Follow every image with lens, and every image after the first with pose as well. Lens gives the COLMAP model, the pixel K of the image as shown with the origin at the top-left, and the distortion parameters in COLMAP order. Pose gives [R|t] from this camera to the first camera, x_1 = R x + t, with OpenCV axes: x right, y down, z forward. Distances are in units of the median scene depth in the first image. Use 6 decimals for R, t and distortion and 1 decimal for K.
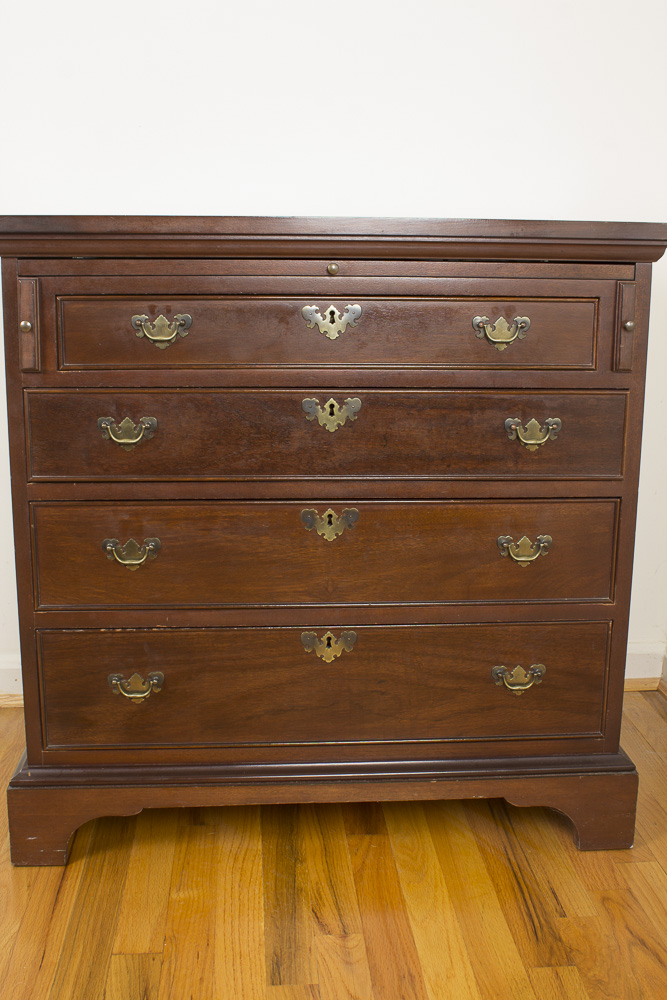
lens RADIAL K [[1105.9, 0, 341.3], [0, 1105.9, 515.8], [0, 0, 1]] dist [-0.074361, 0.000000]
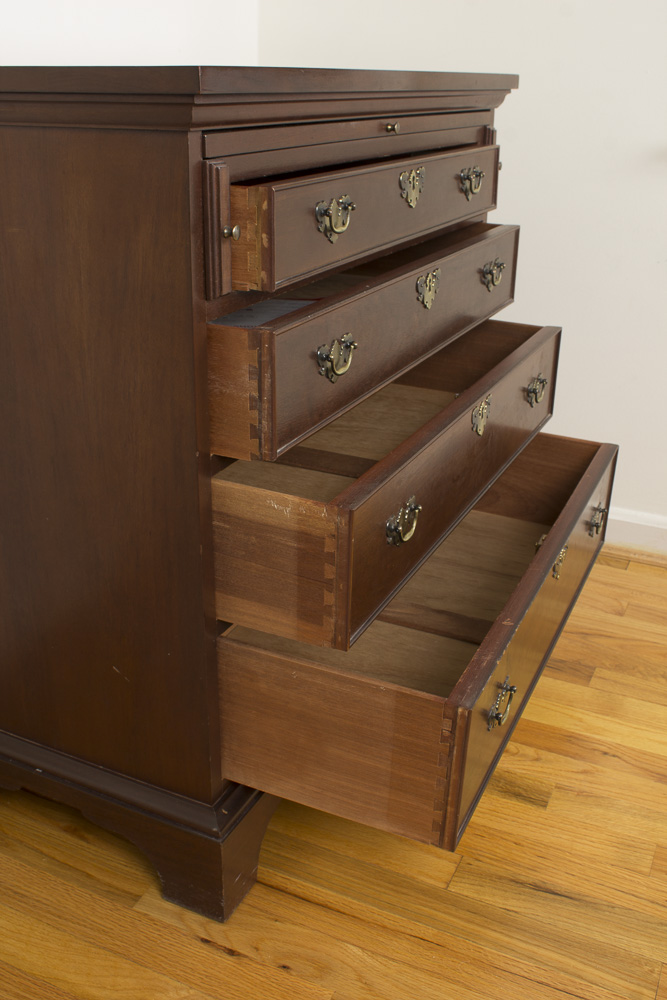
lens RADIAL K [[996.0, 0, 325.1], [0, 996.0, 505.7], [0, 0, 1]] dist [-0.068759, 0.000000]
pose [[0.503442, -0.350835, 0.789596, -0.756412], [0.193049, 0.936424, 0.292987, -0.170385], [-0.842187, 0.004929, 0.539164, 0.567971]]
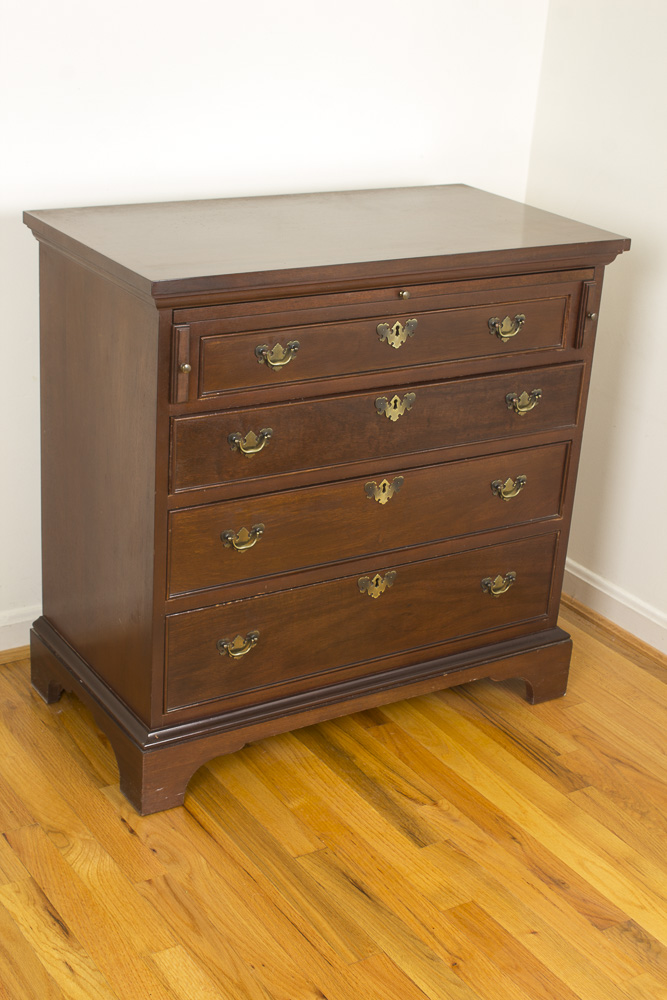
lens RADIAL K [[1492.9, 0, 328.6], [0, 1492.9, 530.2], [0, 0, 1]] dist [-0.001198, 0.000000]
pose [[0.883969, -0.145720, 0.444258, -0.813960], [0.056516, 0.976526, 0.207854, -0.300806], [-0.464118, -0.158628, 0.871454, -0.431116]]
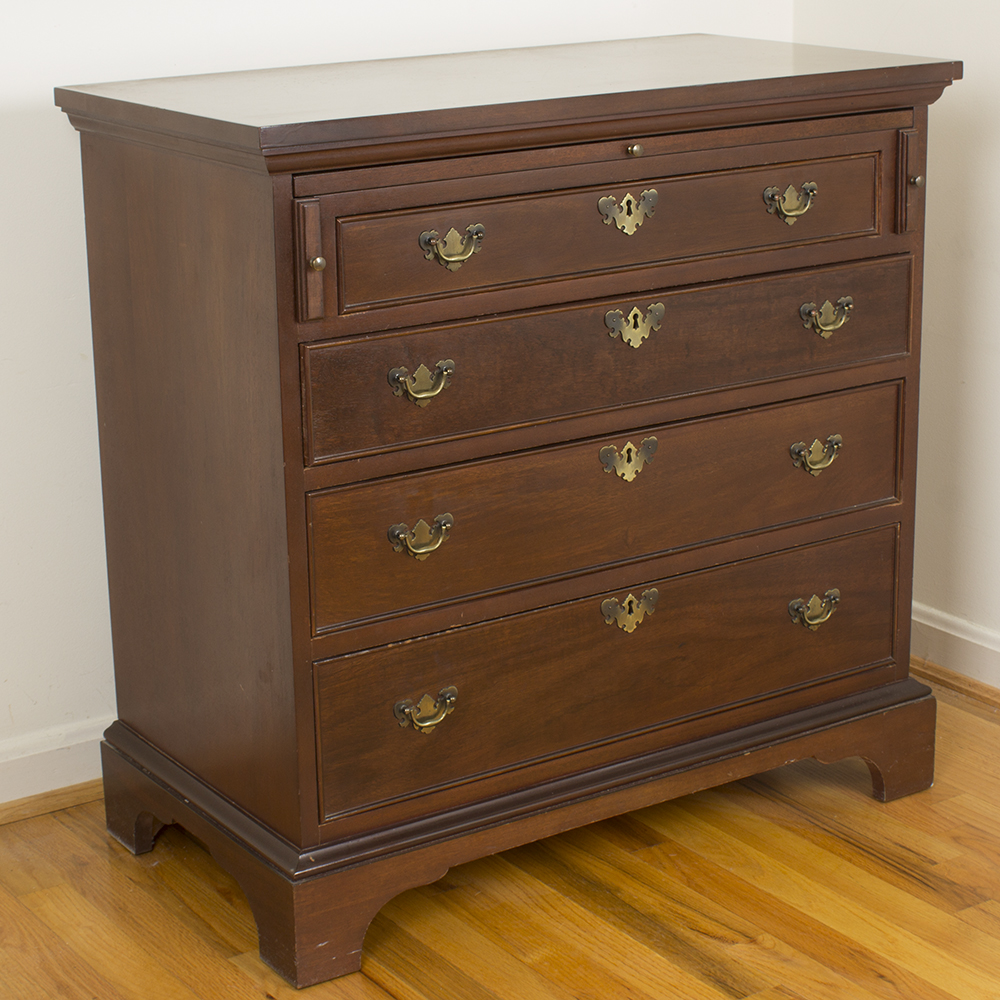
lens RADIAL K [[2279.6, 0, 490.7], [0, 2279.6, 542.1], [0, 0, 1]] dist [-0.061746, 0.000000]
pose [[0.873207, -0.171155, 0.456305, -0.868802], [0.140370, 0.984952, 0.100827, -0.116107], [-0.466696, -0.023991, 0.884092, -0.422848]]
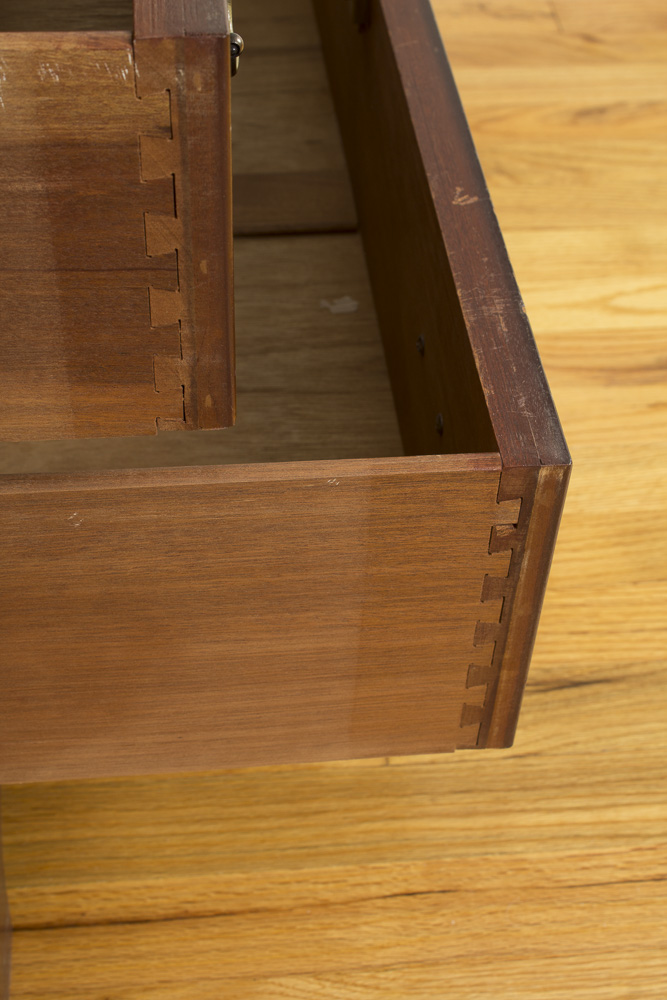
lens RADIAL K [[1600.9, 0, 330.3], [0, 1600.9, 494.3], [0, 0, 1]] dist [-0.015705, 0.000000]
pose [[-0.009930, -0.714978, 0.699077, -0.546383], [0.209122, 0.682167, 0.700654, -0.137445], [-0.977839, 0.153149, 0.142744, 0.831627]]
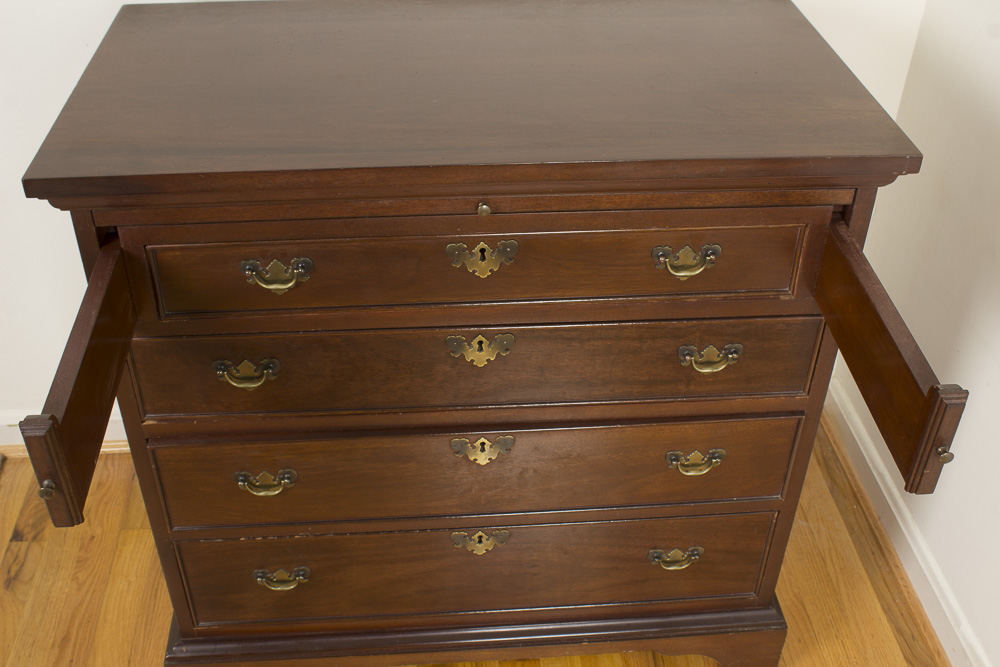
lens RADIAL K [[1059.8, 0, 490.6], [0, 1059.8, 308.2], [0, 0, 1]] dist [-0.059131, 0.000000]
pose [[0.999976, -0.005738, -0.003968, 0.002918], [0.006800, 0.928955, 0.370131, -0.421233], [0.001563, -0.370149, 0.928971, 0.229423]]
